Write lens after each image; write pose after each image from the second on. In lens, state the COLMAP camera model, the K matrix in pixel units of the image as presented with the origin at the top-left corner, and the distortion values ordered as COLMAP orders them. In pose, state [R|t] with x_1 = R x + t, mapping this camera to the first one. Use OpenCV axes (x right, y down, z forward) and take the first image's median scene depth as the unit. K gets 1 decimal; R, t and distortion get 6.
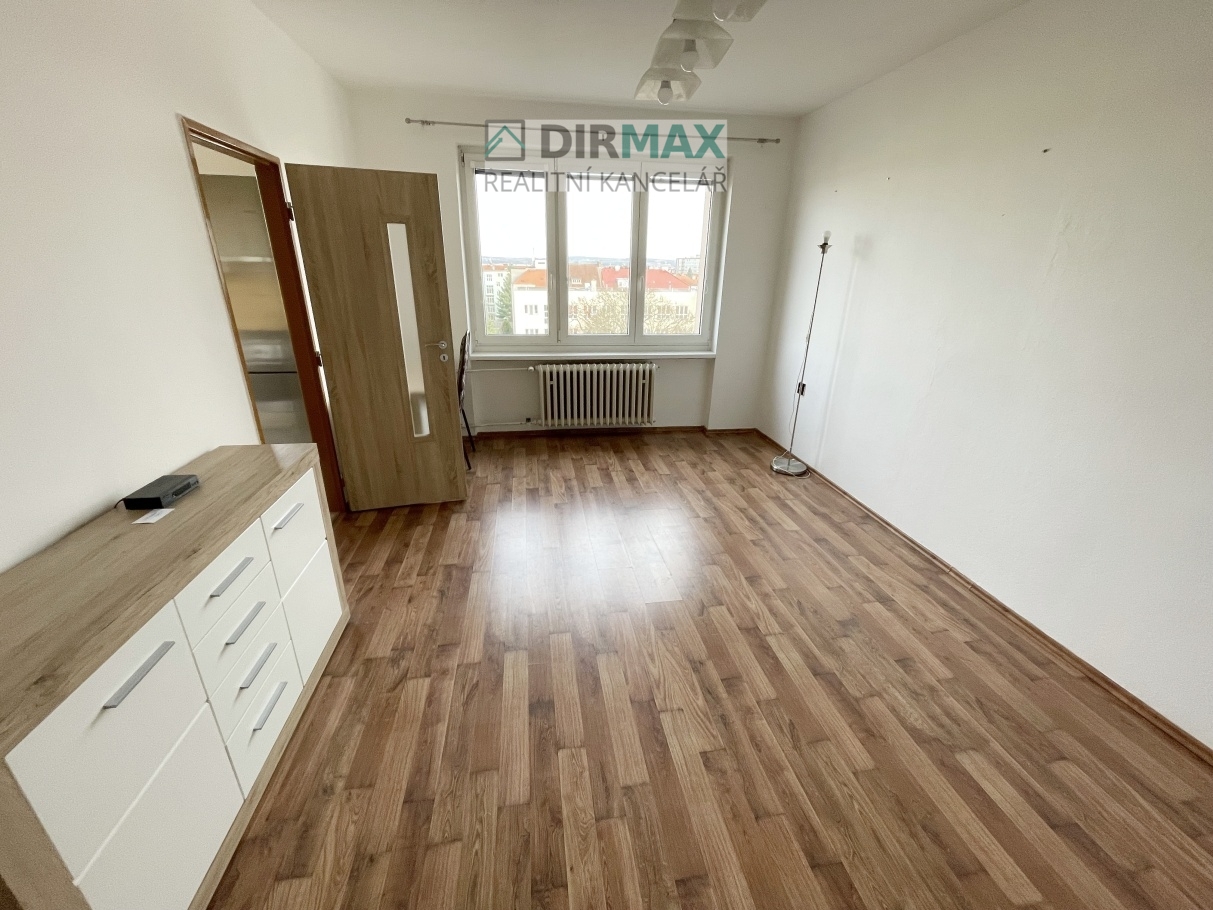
lens RADIAL K [[487.6, 0, 606.7], [0, 487.6, 452.6], [0, 0, 1]] dist [-0.003013, -0.000693]
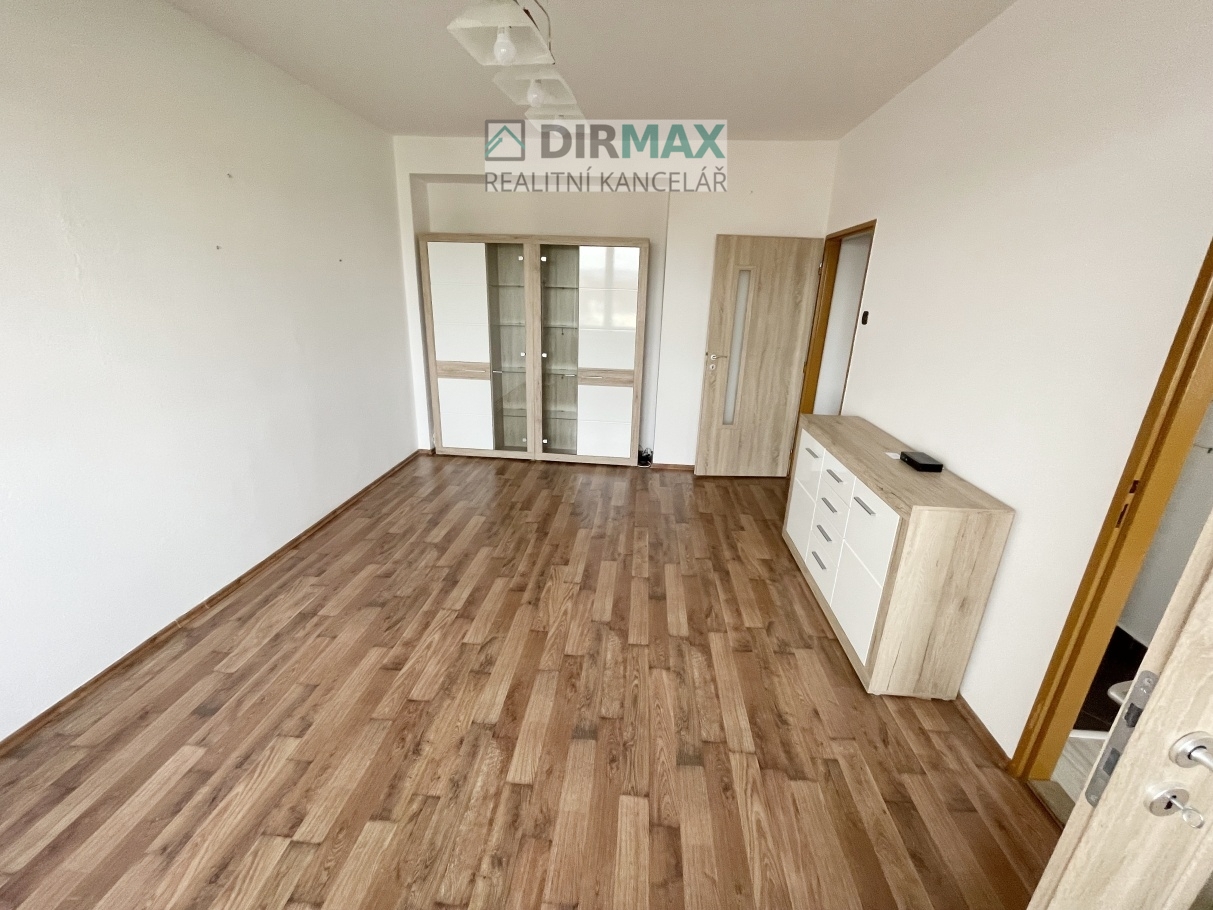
lens RADIAL K [[487.6, 0, 606.7], [0, 487.6, 452.6], [0, 0, 1]] dist [-0.003013, -0.000693]
pose [[-0.970534, -0.119970, 0.208976, -0.212350], [0.039047, 0.777486, 0.627686, -0.644057], [-0.237780, 0.617351, -0.749893, 1.652914]]
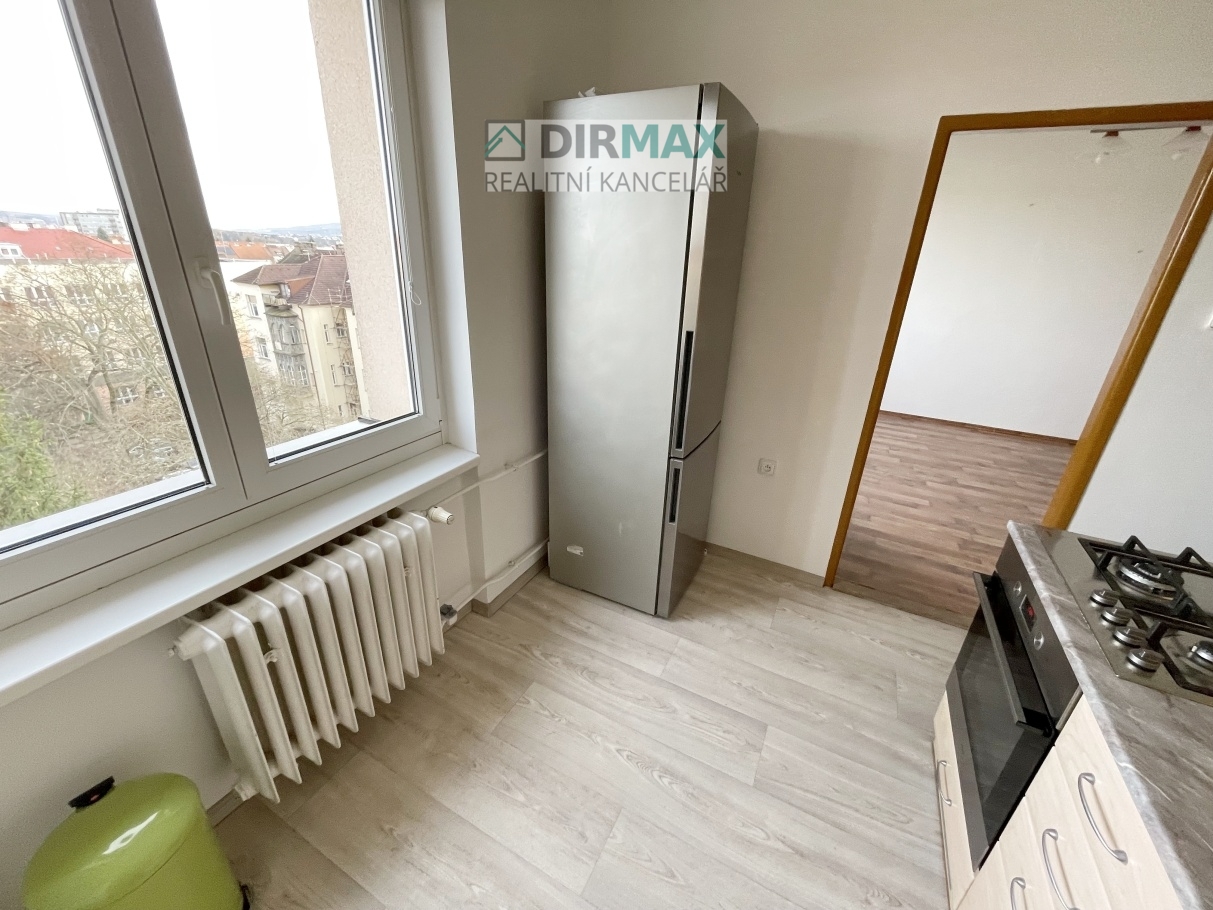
lens RADIAL K [[487.6, 0, 606.7], [0, 487.6, 452.6], [0, 0, 1]] dist [-0.003013, -0.000693]
pose [[0.599471, -0.309565, 0.738108, -2.034404], [0.261604, 0.947311, 0.184838, -0.502505], [-0.756438, 0.082287, 0.648869, 1.133145]]
